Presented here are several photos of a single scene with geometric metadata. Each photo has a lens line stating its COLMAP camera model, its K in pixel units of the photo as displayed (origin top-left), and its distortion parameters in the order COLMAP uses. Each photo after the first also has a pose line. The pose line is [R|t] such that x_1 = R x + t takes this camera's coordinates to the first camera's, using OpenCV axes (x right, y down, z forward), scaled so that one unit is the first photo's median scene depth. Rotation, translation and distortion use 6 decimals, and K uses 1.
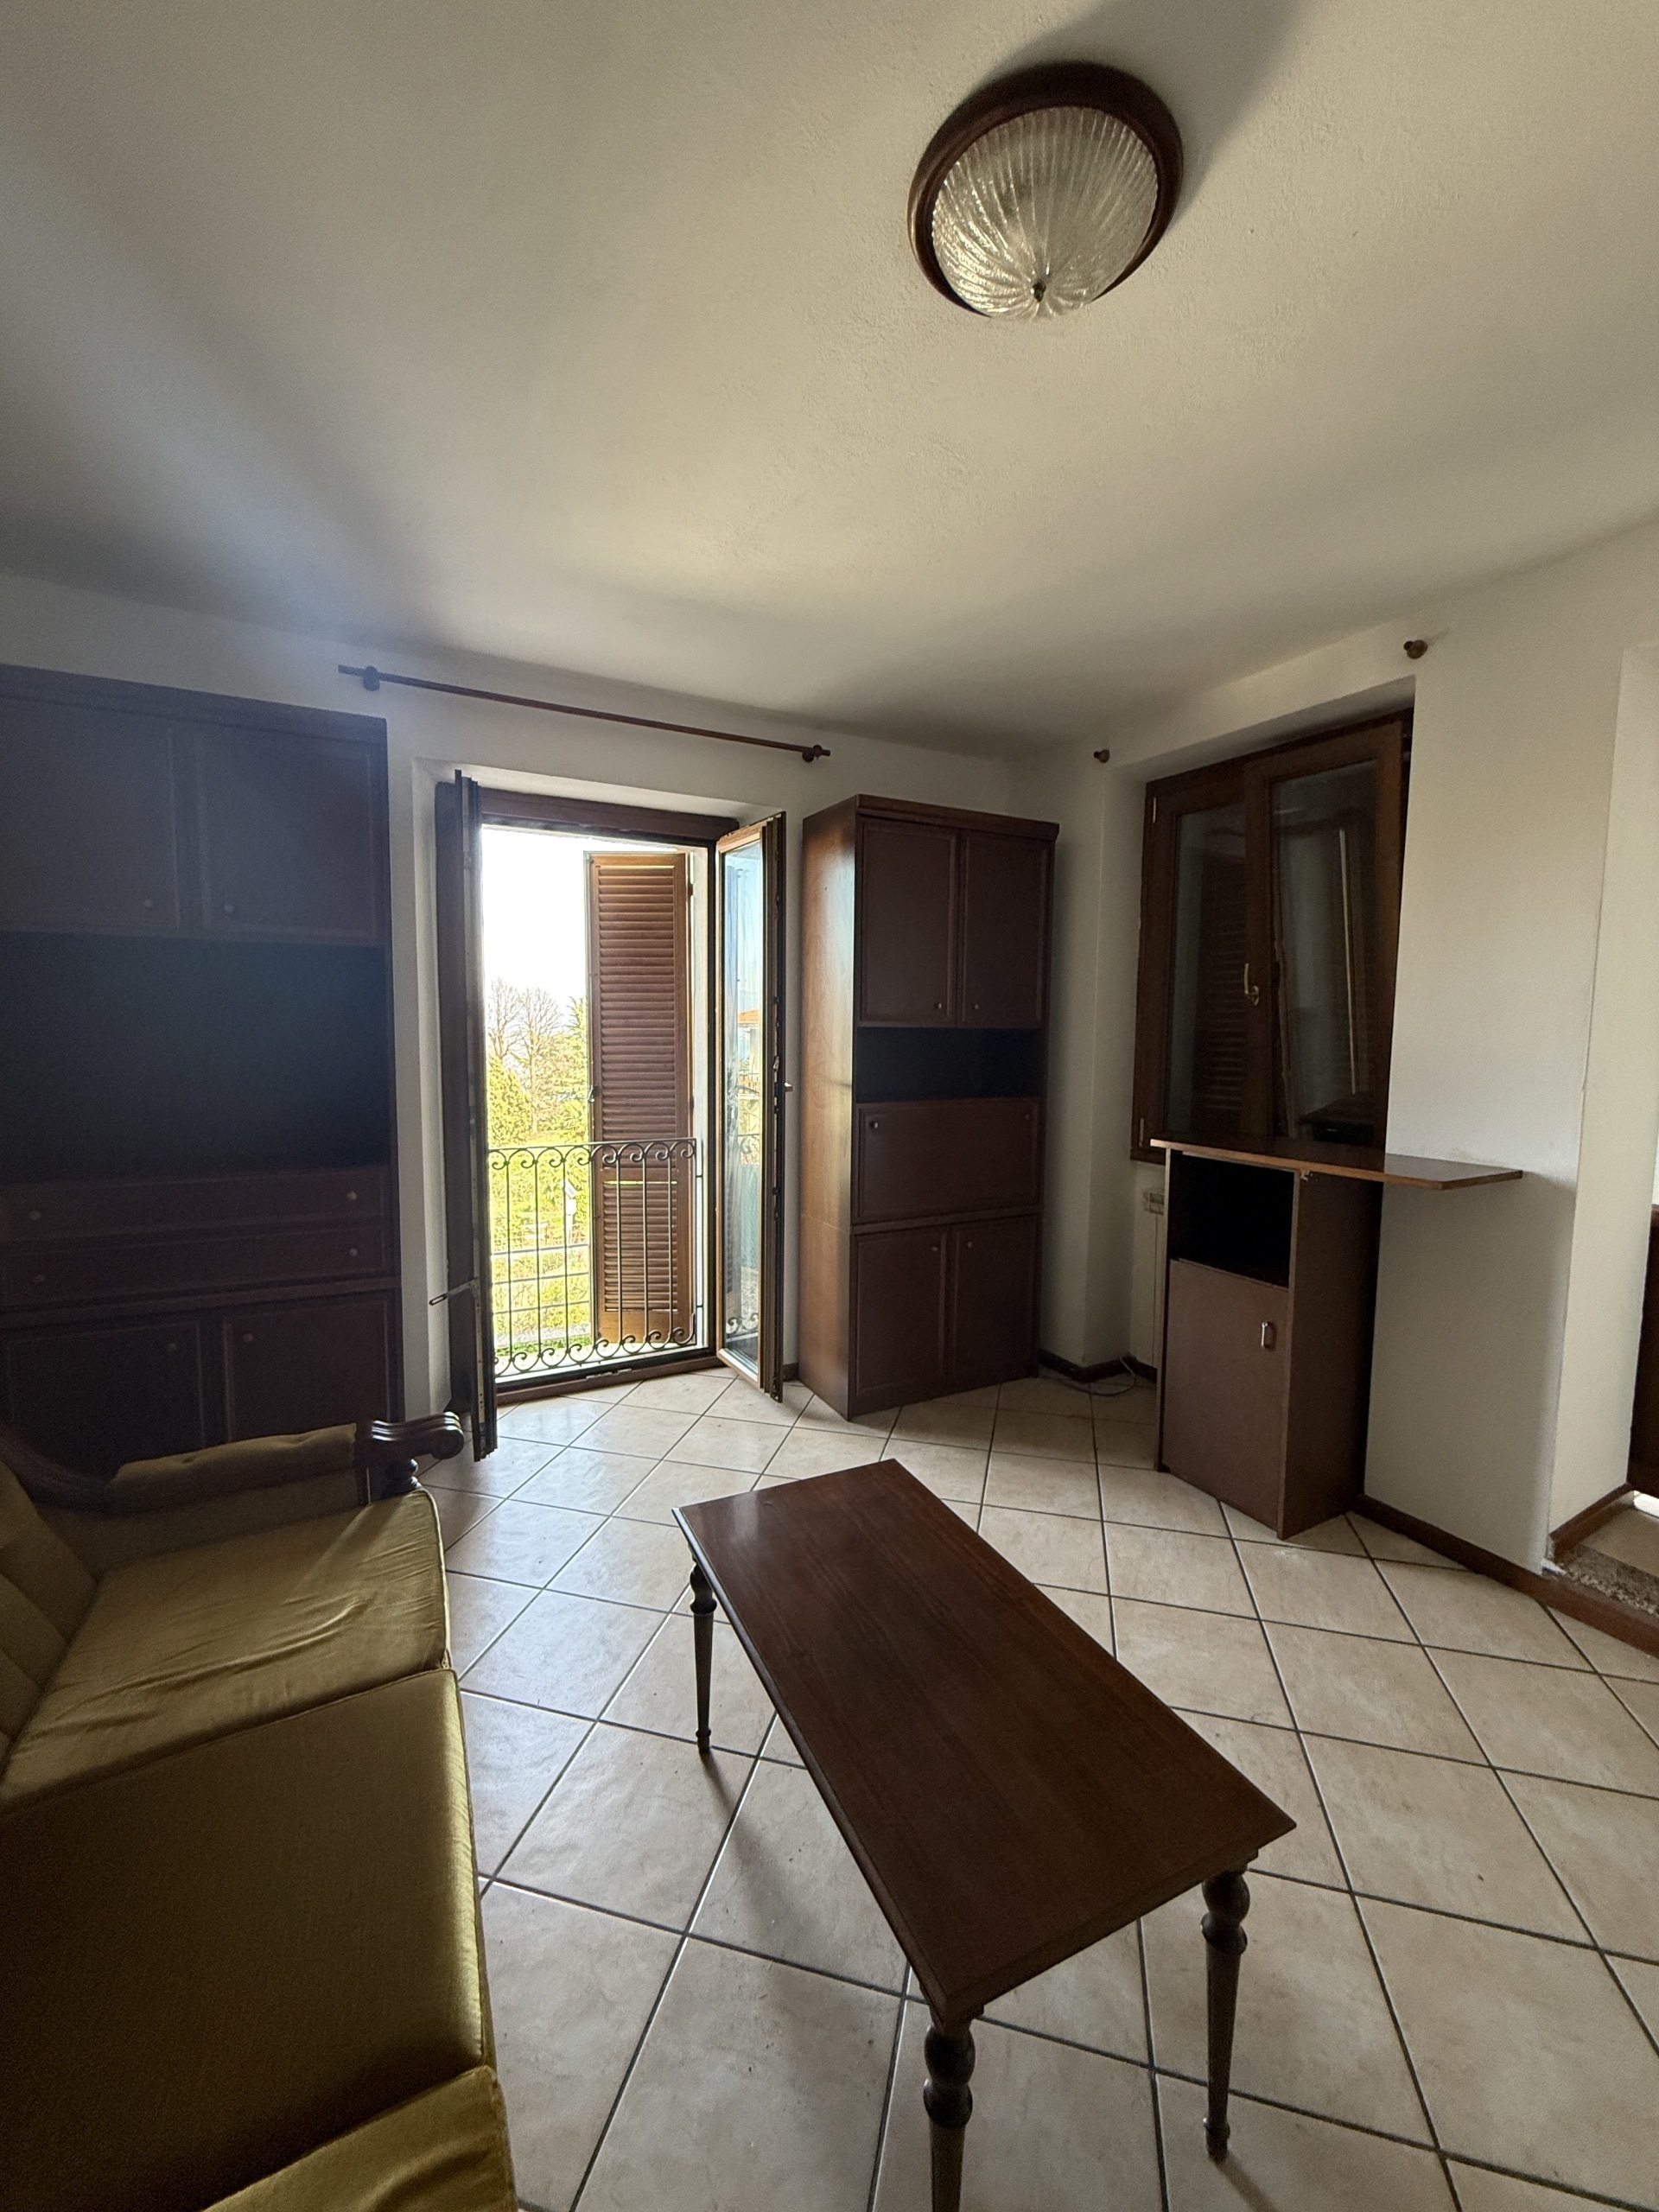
lens RADIAL K [[878.8, 0, 828.8], [0, 878.8, 1102.6], [0, 0, 1]] dist [-0.000657, 0.000015]
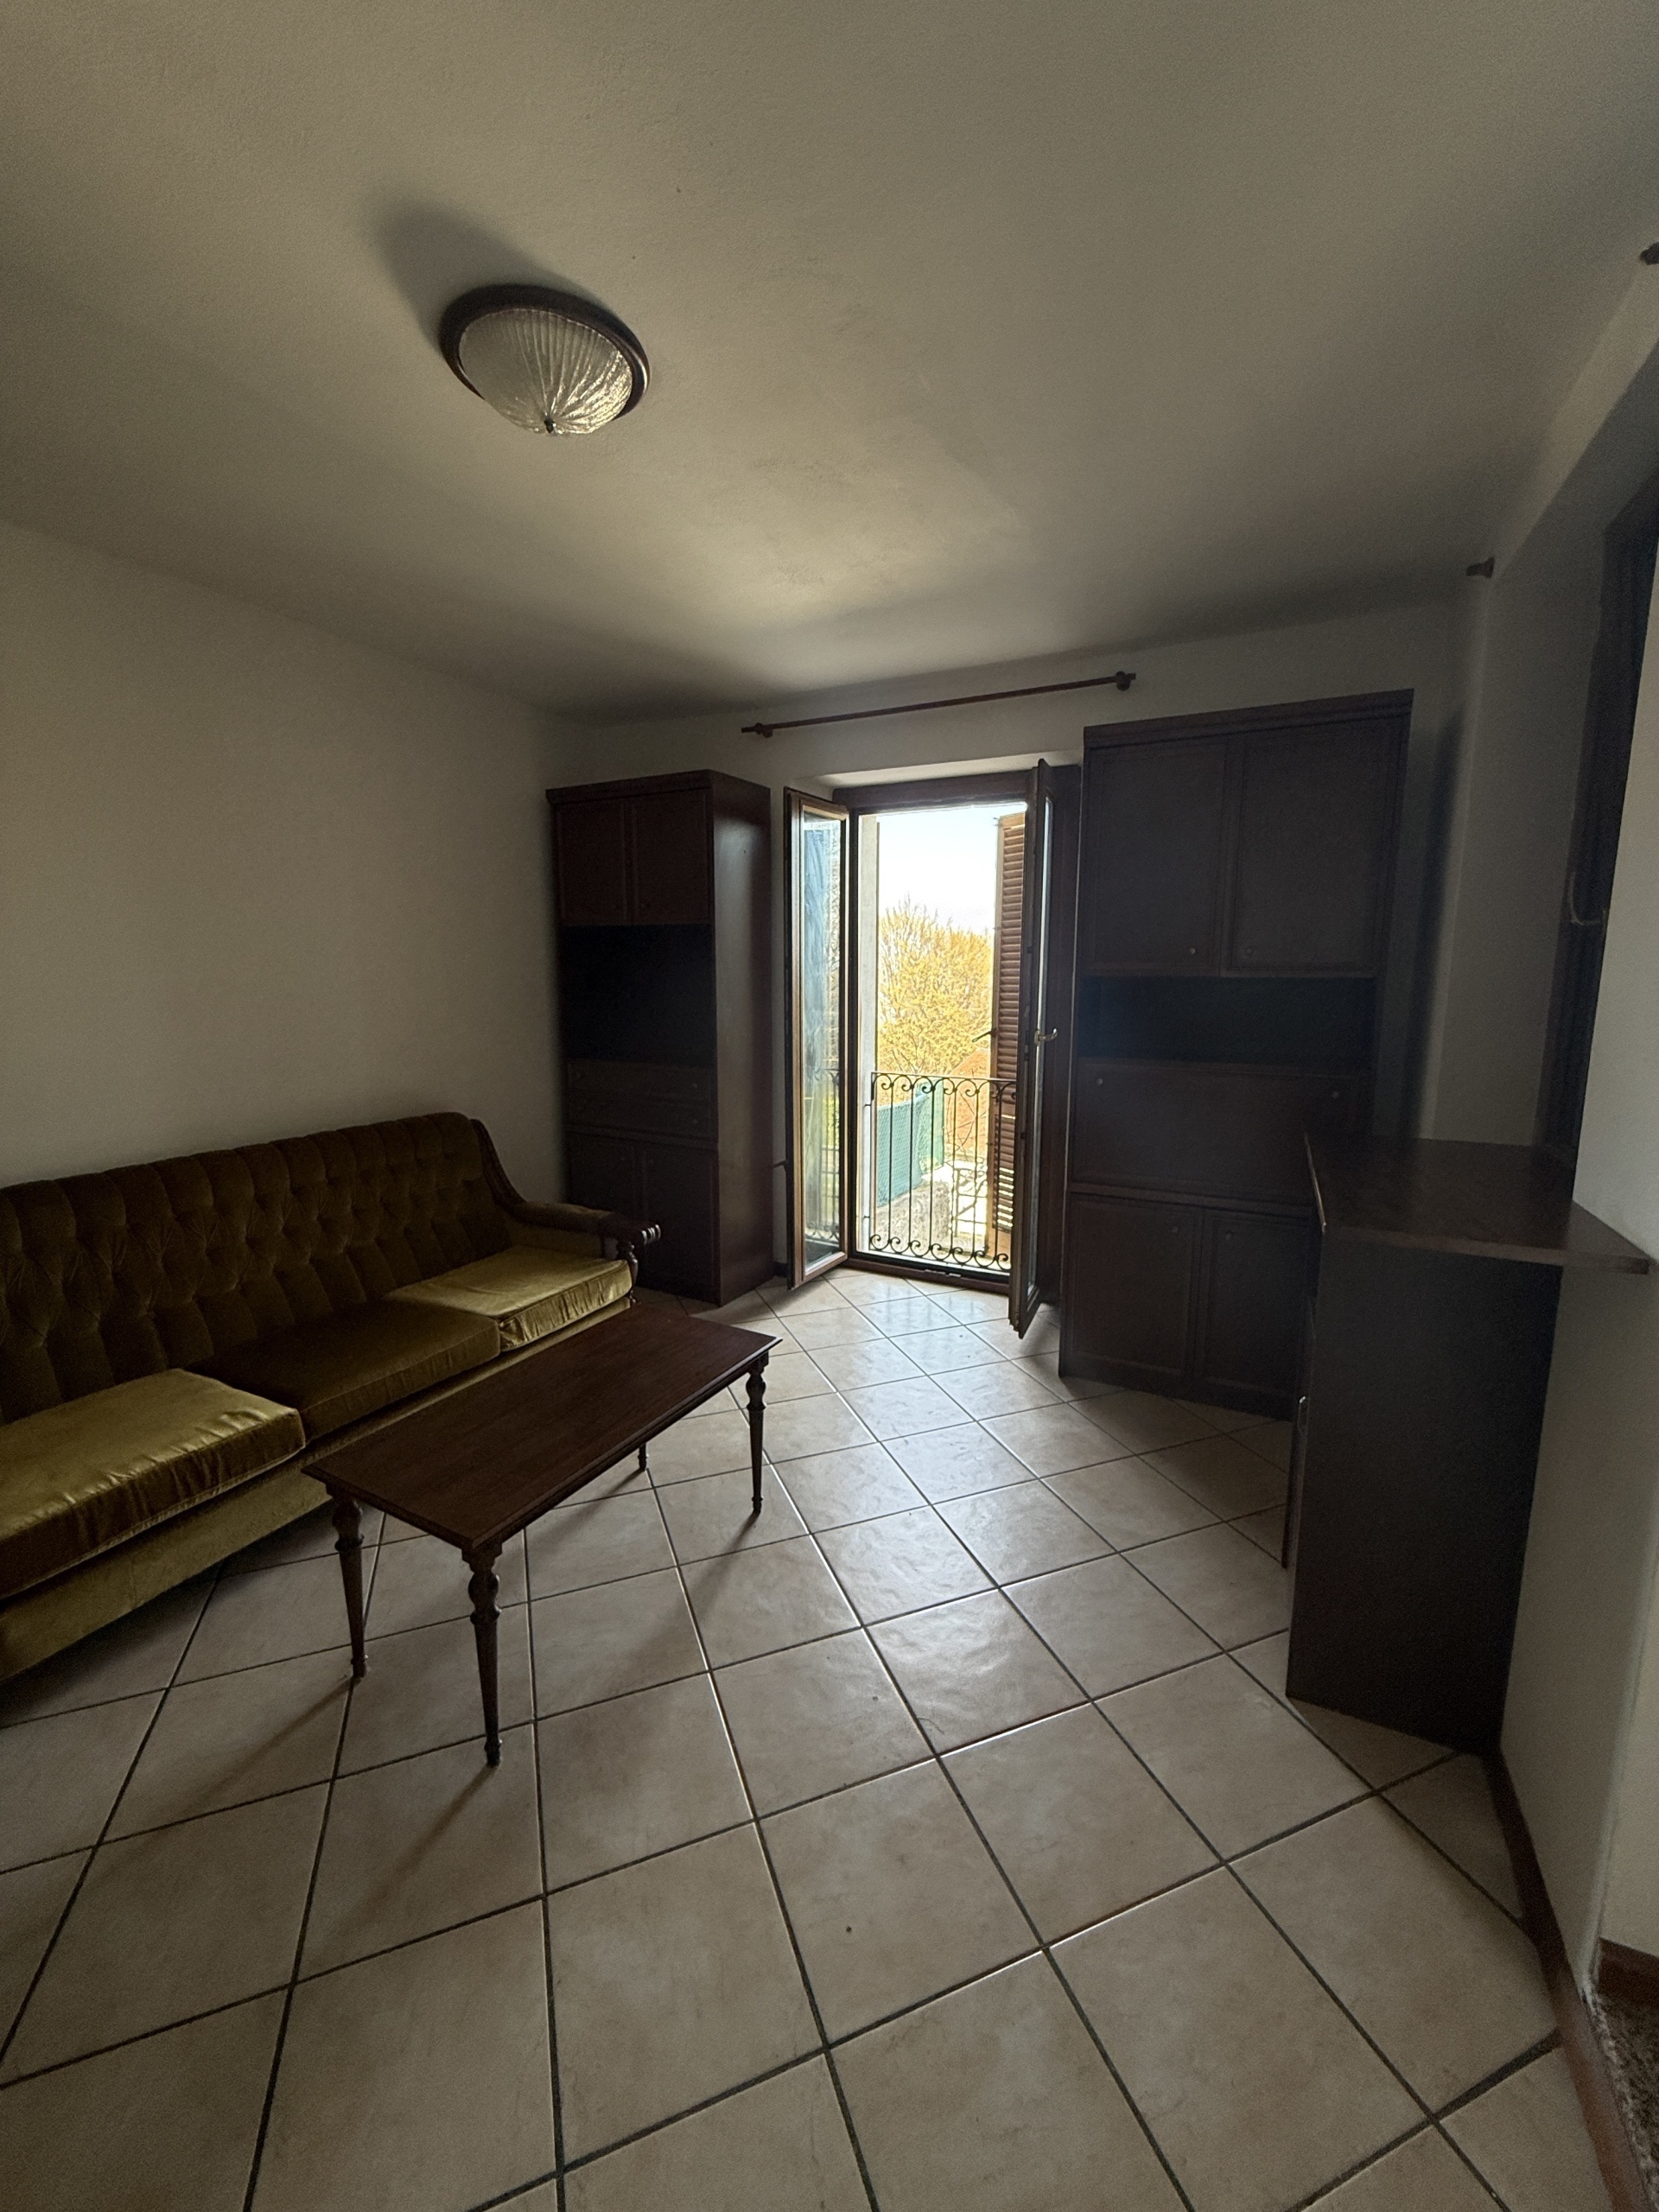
lens RADIAL K [[891.5, 0, 832.8], [0, 891.5, 1098.2], [0, 0, 1]] dist [0.003142, -0.000002]
pose [[0.576132, 0.114875, -0.809244, 0.614261], [-0.067970, 0.993379, 0.092623, -0.023592], [0.814526, 0.001642, 0.580125, 0.197423]]
